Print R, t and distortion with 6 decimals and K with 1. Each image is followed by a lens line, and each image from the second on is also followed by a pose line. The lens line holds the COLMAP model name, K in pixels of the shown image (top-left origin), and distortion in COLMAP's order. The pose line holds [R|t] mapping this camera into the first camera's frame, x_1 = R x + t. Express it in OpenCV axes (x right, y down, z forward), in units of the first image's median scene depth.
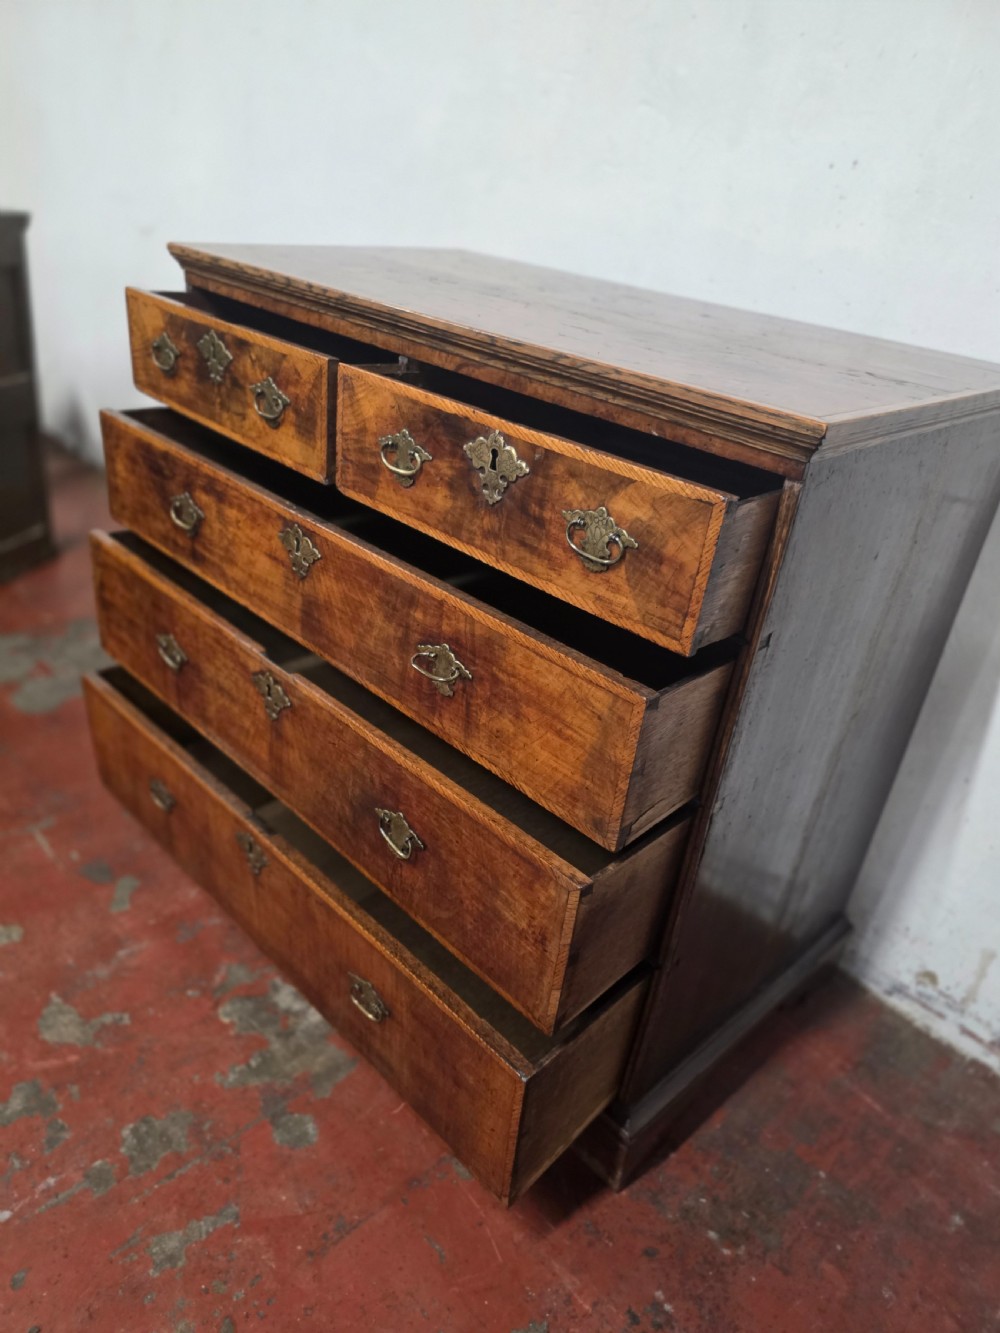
lens RADIAL K [[901.1, 0, 481.6], [0, 901.1, 668.5], [0, 0, 1]] dist [0.074455, -0.081504]
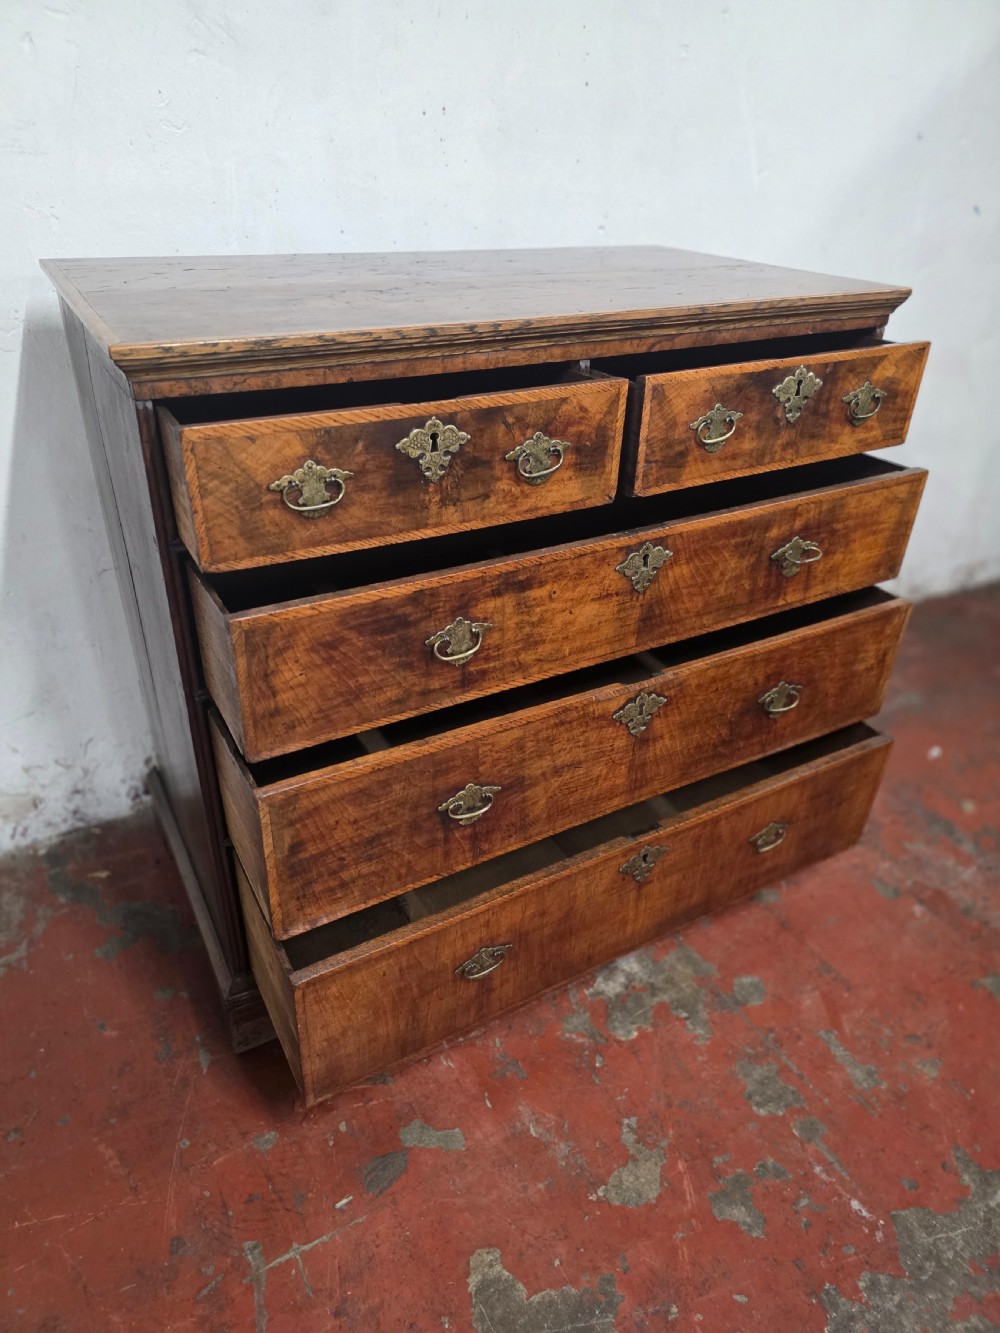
lens RADIAL K [[901.1, 0, 492.7], [0, 901.1, 672.2], [0, 0, 1]] dist [0.074455, -0.081504]
pose [[0.253452, -0.574680, 0.778142, -1.076101], [0.473673, 0.775101, 0.418152, -0.528338], [-0.843443, 0.262604, 0.468661, 0.668251]]
